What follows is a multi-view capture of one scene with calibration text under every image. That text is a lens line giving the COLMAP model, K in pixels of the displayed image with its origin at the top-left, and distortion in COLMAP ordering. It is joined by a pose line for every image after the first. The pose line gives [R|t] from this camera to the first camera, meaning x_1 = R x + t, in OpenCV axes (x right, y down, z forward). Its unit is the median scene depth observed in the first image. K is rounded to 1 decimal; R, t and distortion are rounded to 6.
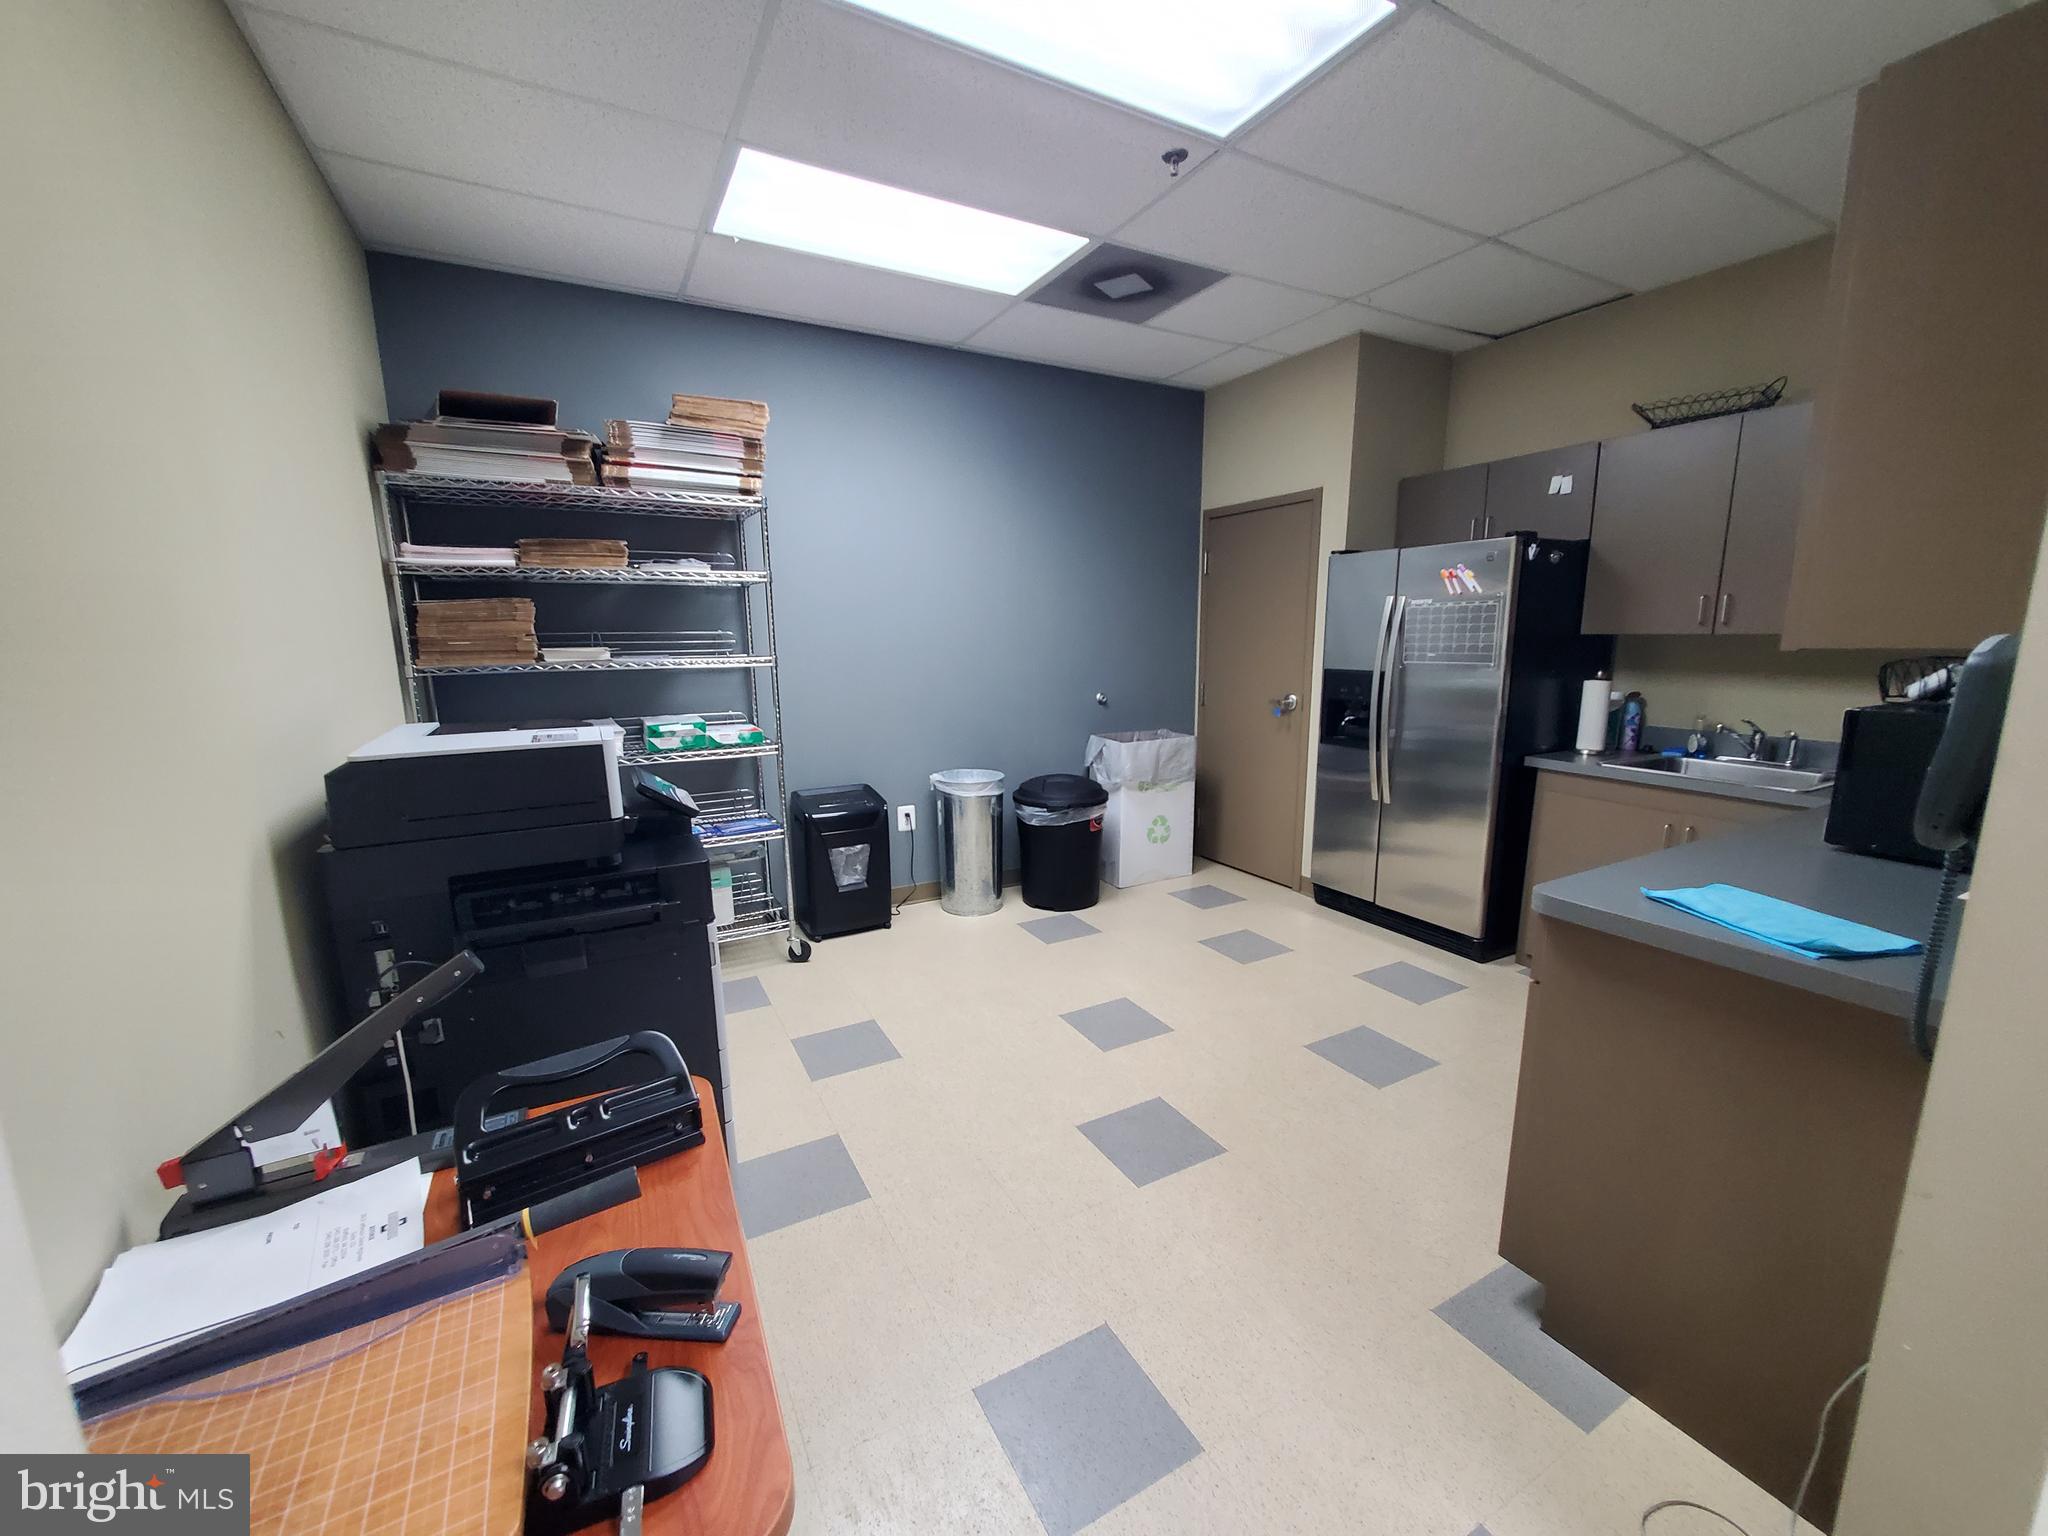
lens RADIAL K [[810.8, 0, 1029.2], [0, 810.8, 770.8], [0, 0, 1]] dist [0.000914, -0.000378]
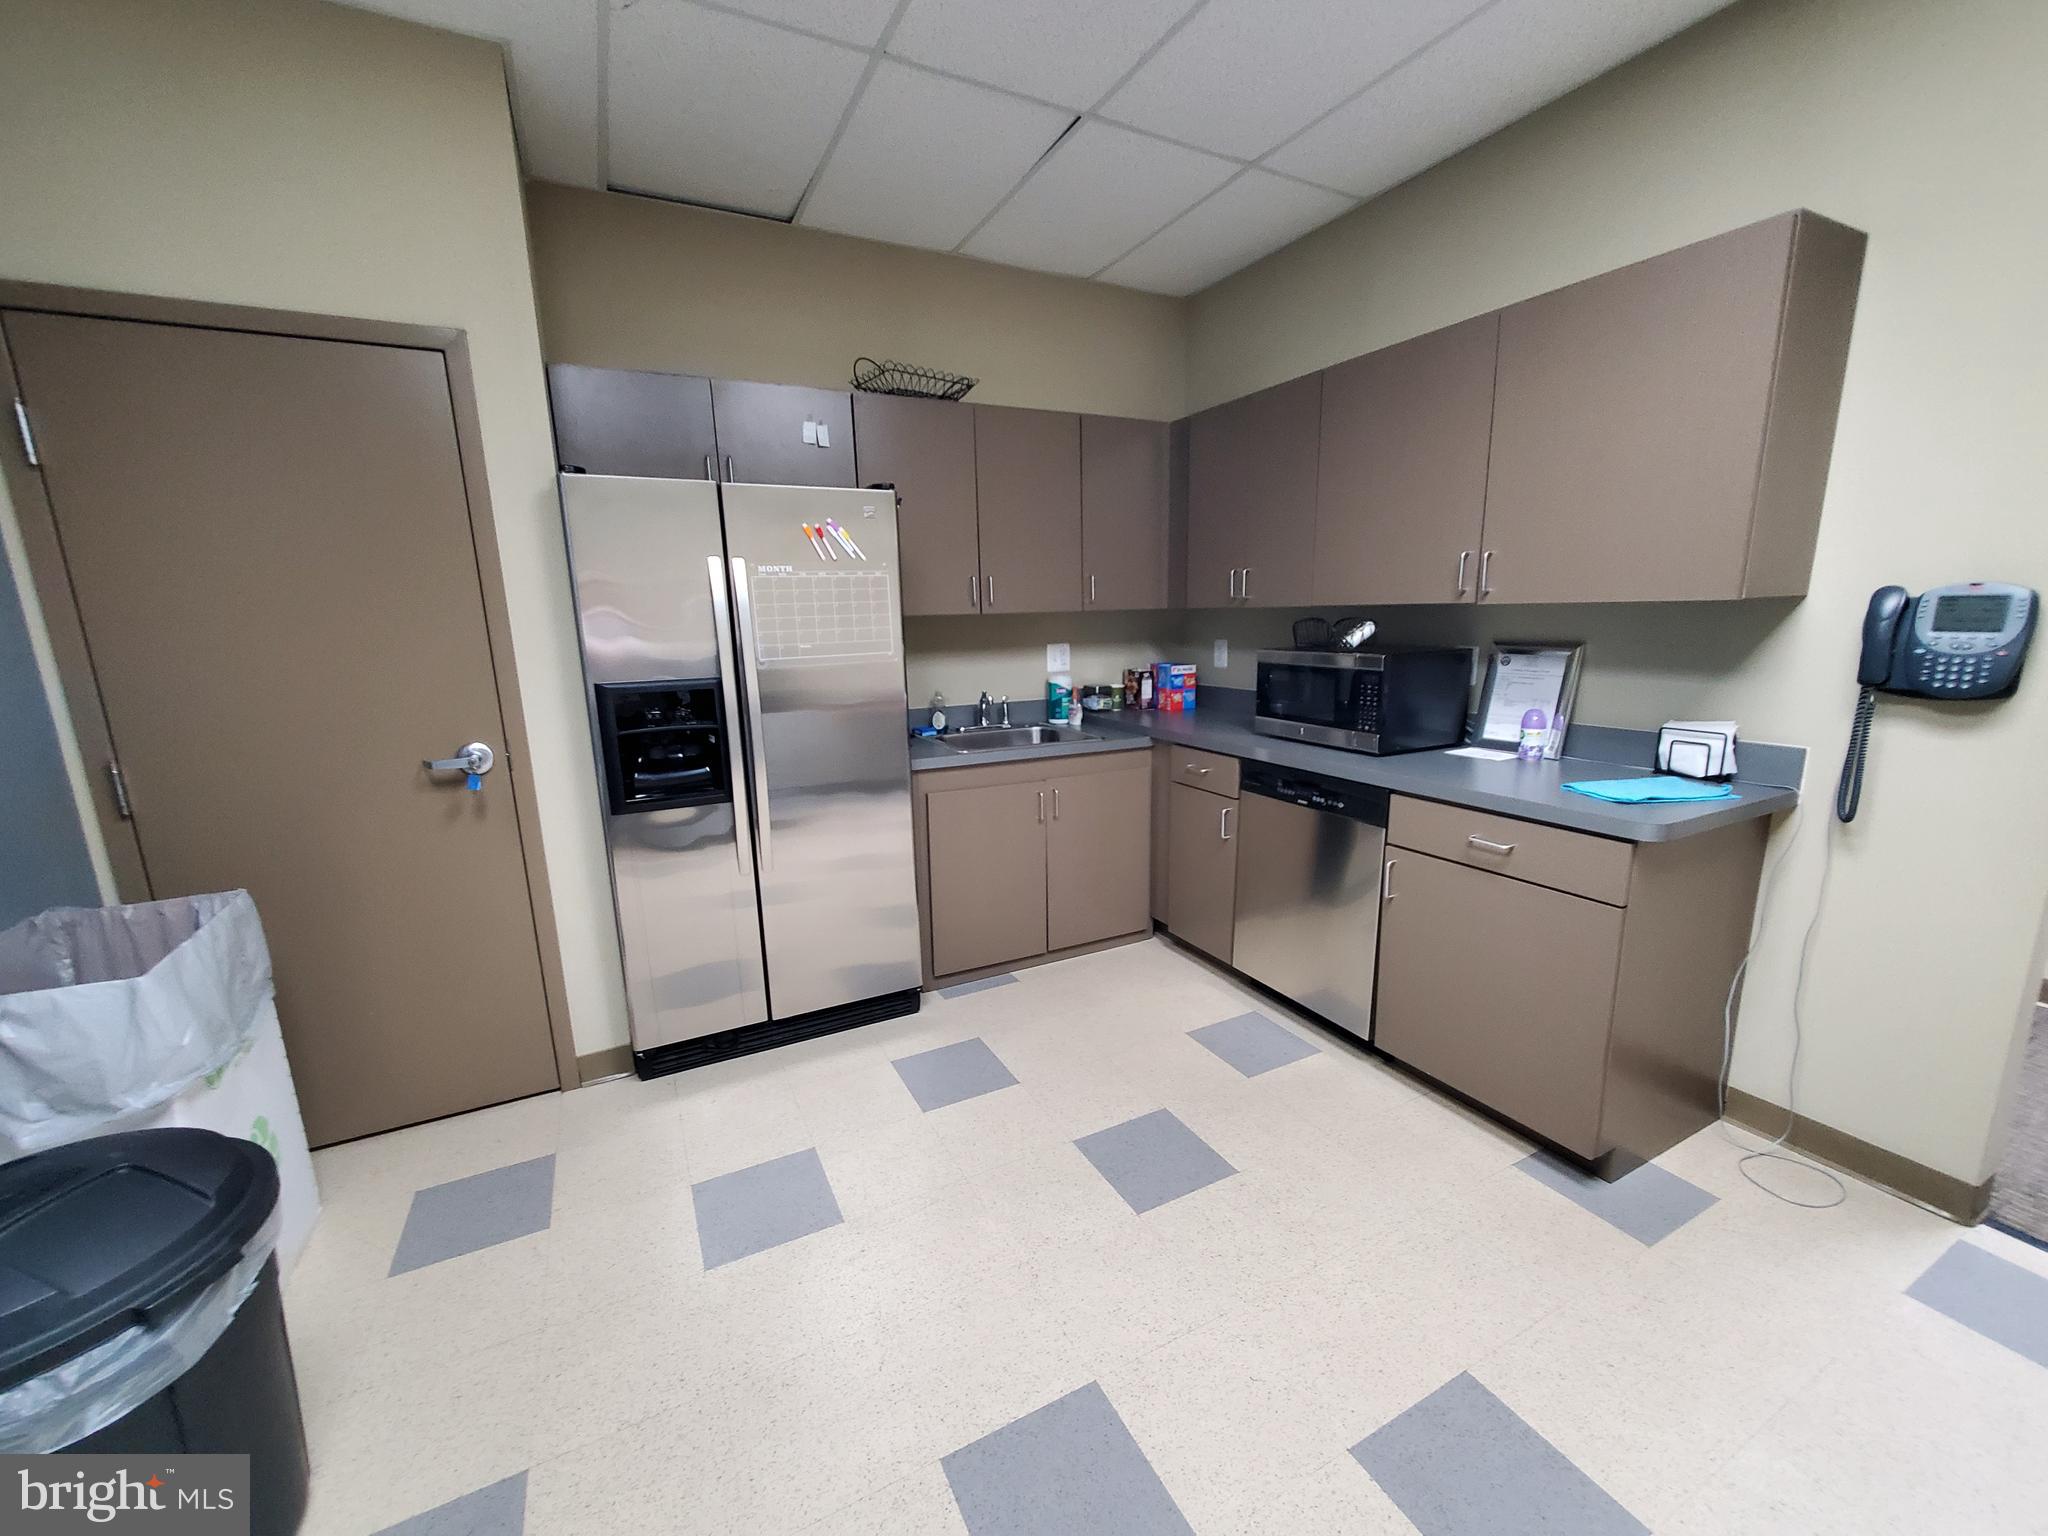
lens RADIAL K [[810.8, 0, 1029.6], [0, 810.8, 781.6], [0, 0, 1]] dist [0.000914, -0.000378]
pose [[0.029646, -0.197141, 0.979927, -0.198593], [0.190213, 0.963556, 0.188093, -0.120320], [-0.981295, 0.180819, 0.066064, 0.754262]]
